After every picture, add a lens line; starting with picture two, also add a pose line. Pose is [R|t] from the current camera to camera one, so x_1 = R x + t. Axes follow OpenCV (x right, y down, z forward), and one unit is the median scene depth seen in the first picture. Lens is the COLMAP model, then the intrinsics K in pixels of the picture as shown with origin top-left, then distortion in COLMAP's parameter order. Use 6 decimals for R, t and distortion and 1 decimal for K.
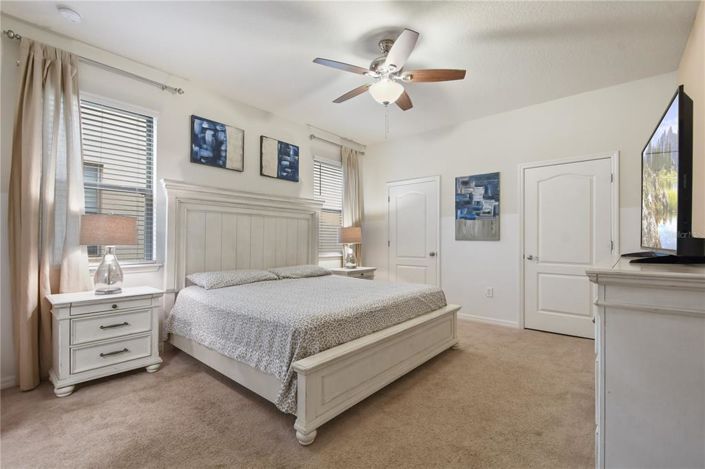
lens RADIAL K [[316.8, 0, 355.6], [0, 316.8, 242.7], [0, 0, 1]] dist [0.025736, -0.016886]
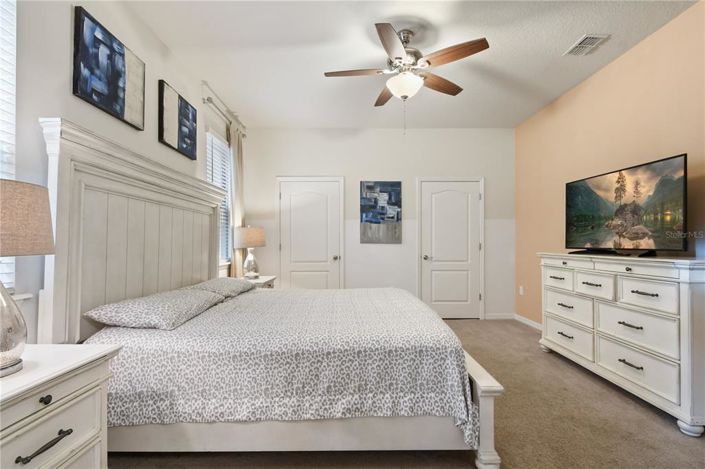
lens RADIAL K [[336.3, 0, 353.5], [0, 336.3, 245.4], [0, 0, 1]] dist [0.003087, -0.000507]
pose [[0.752868, -0.005688, 0.658147, -0.435227], [0.008163, 0.999966, -0.000695, -0.000496], [-0.658121, 0.005896, 0.752889, 0.228868]]
